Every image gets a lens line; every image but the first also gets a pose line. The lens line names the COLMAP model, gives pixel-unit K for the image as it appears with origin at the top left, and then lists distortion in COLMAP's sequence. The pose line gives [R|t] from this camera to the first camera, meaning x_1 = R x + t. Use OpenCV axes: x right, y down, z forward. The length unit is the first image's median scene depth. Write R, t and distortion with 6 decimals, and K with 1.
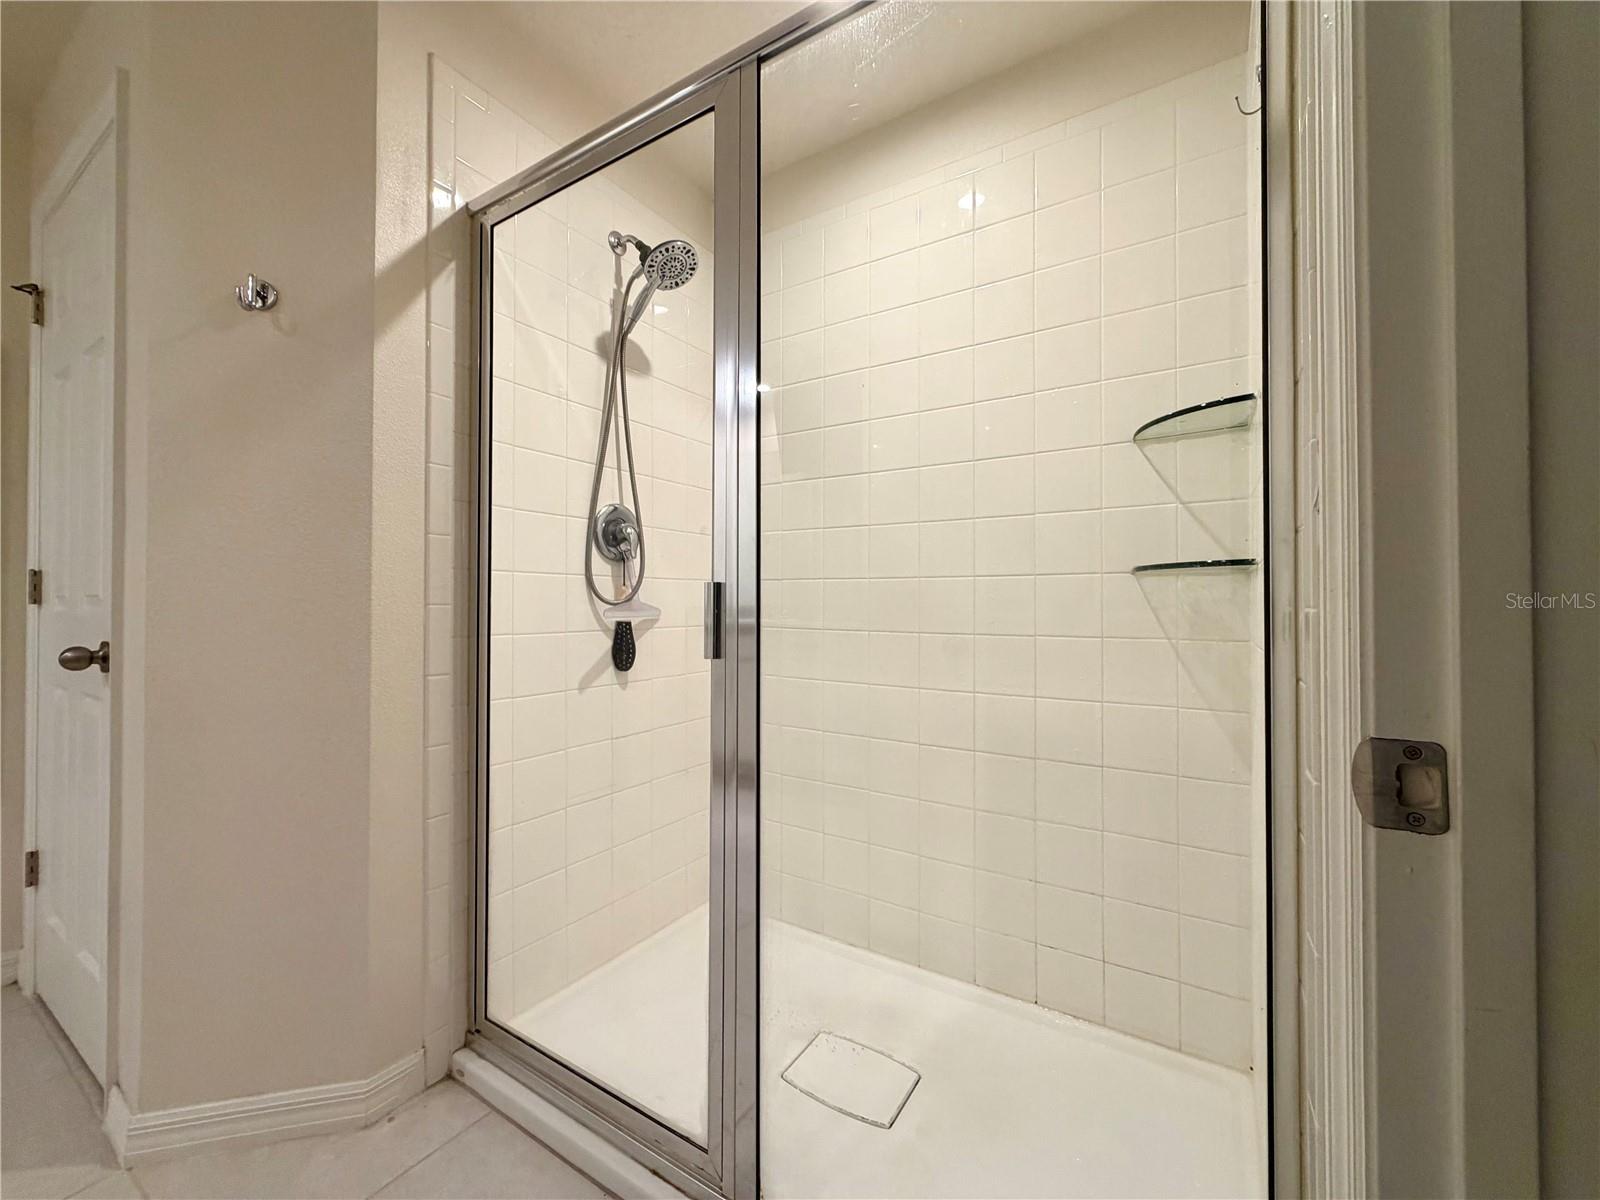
lens RADIAL K [[639.0, 0, 801.0], [0, 639.0, 595.6], [0, 0, 1]] dist [-0.001101, 0.000318]
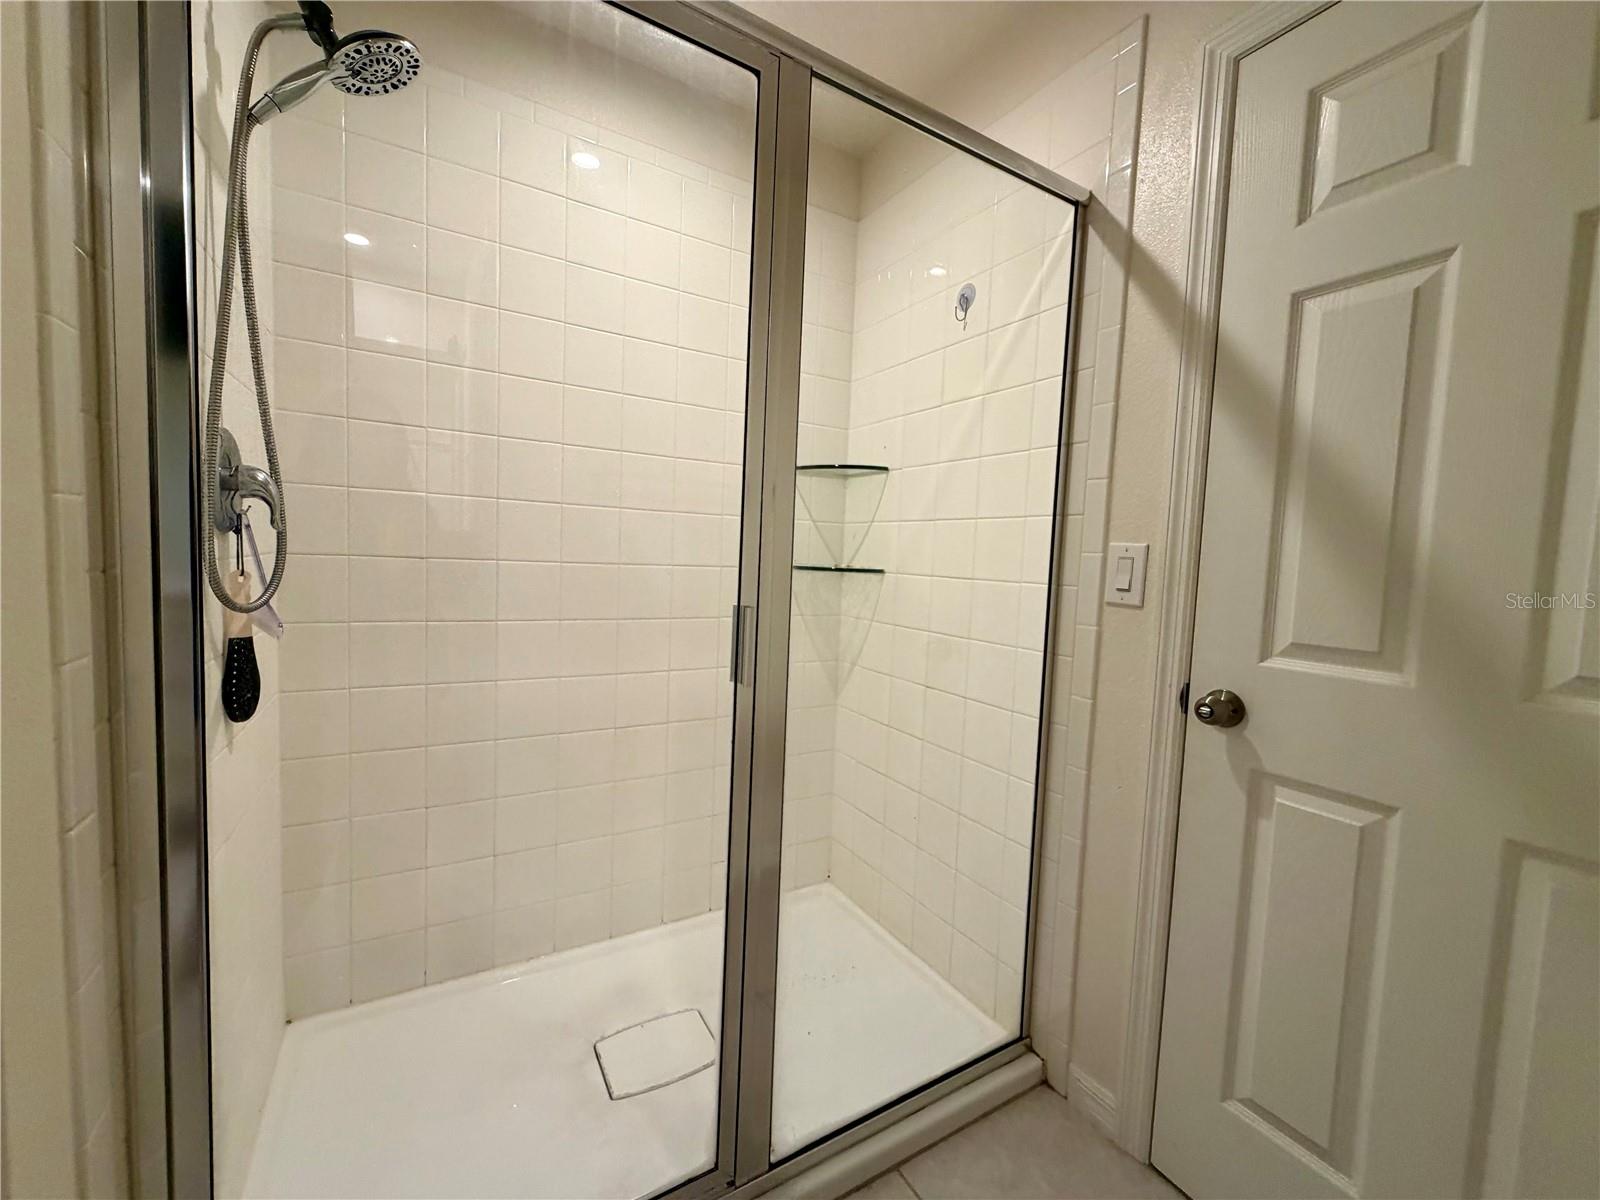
lens RADIAL K [[639.0, 0, 791.8], [0, 639.0, 597.4], [0, 0, 1]] dist [-0.001101, 0.000318]
pose [[0.462466, -0.044886, 0.885500, -0.690707], [-0.049747, 0.995831, 0.076460, -0.080628], [-0.885240, -0.079411, 0.458305, 0.366798]]
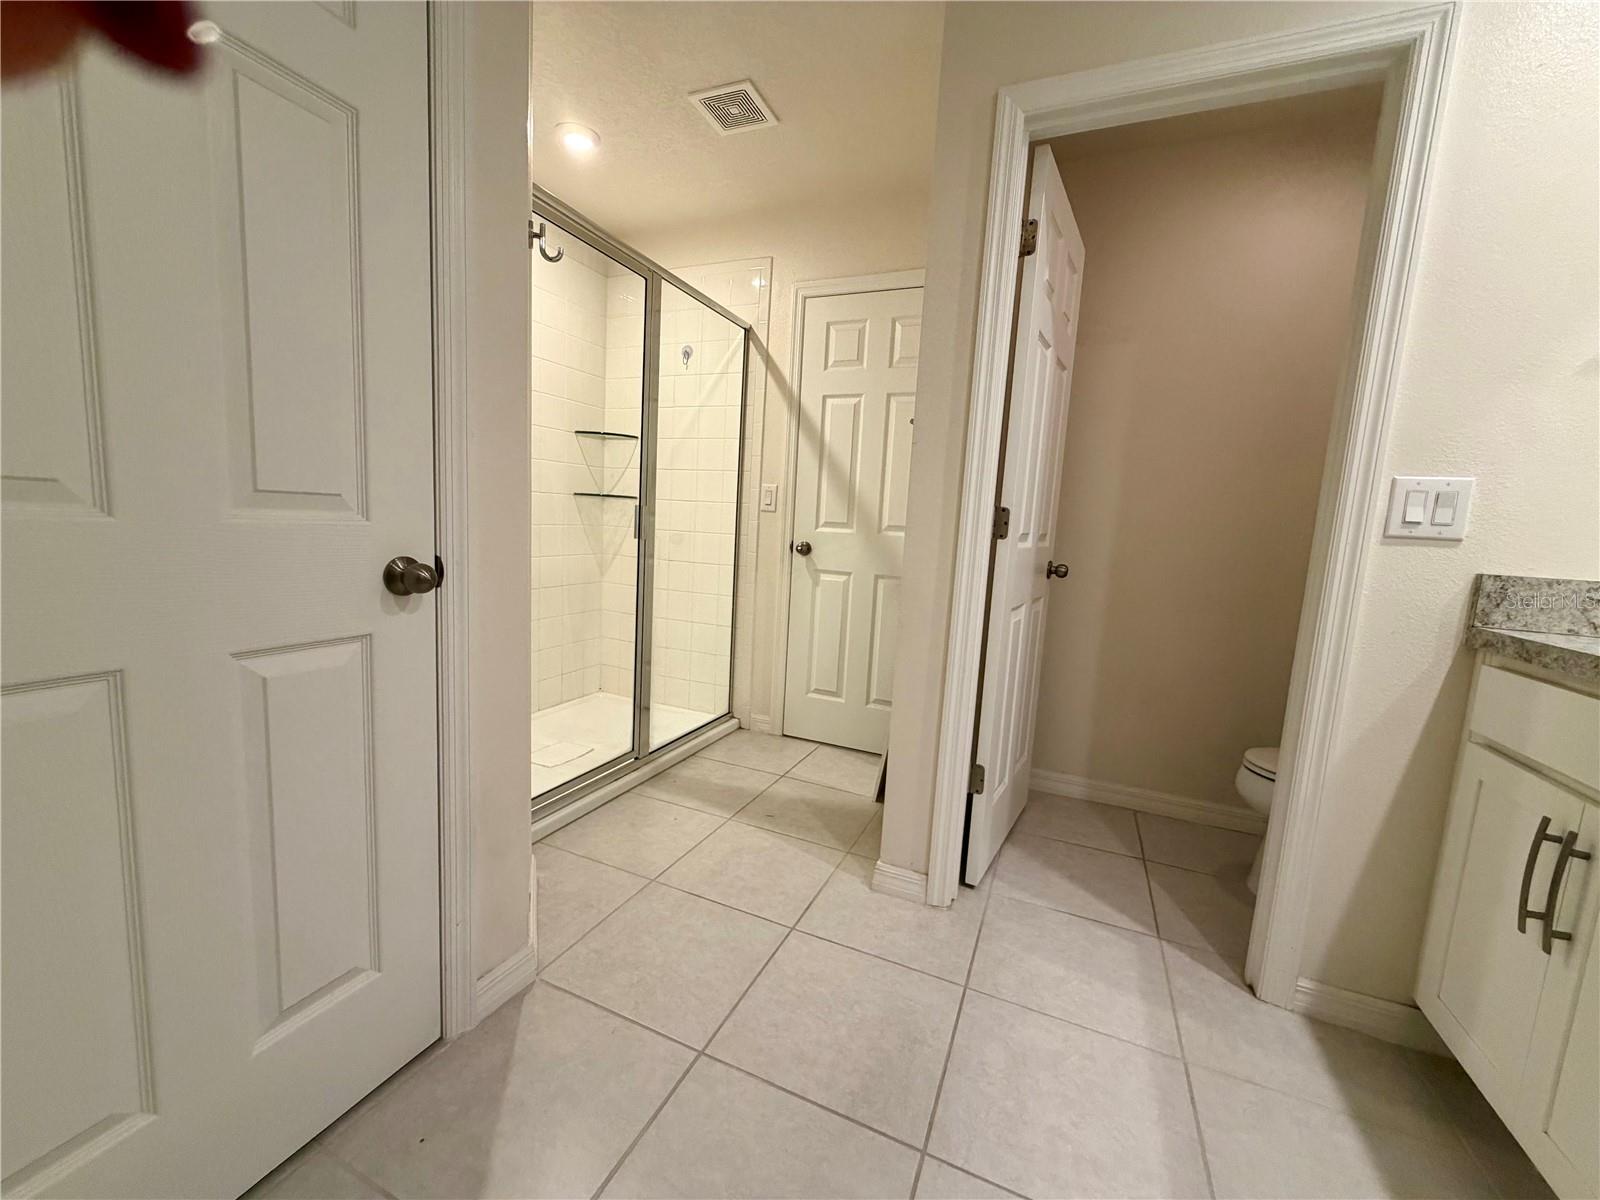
lens RADIAL K [[639.0, 0, 792.3], [0, 639.0, 596.9], [0, 0, 1]] dist [-0.001101, 0.000318]
pose [[-0.141084, -0.138296, 0.980291, -1.978917], [-0.066215, 0.989296, 0.130036, -0.015653], [-0.987781, -0.046564, -0.148731, 0.620441]]
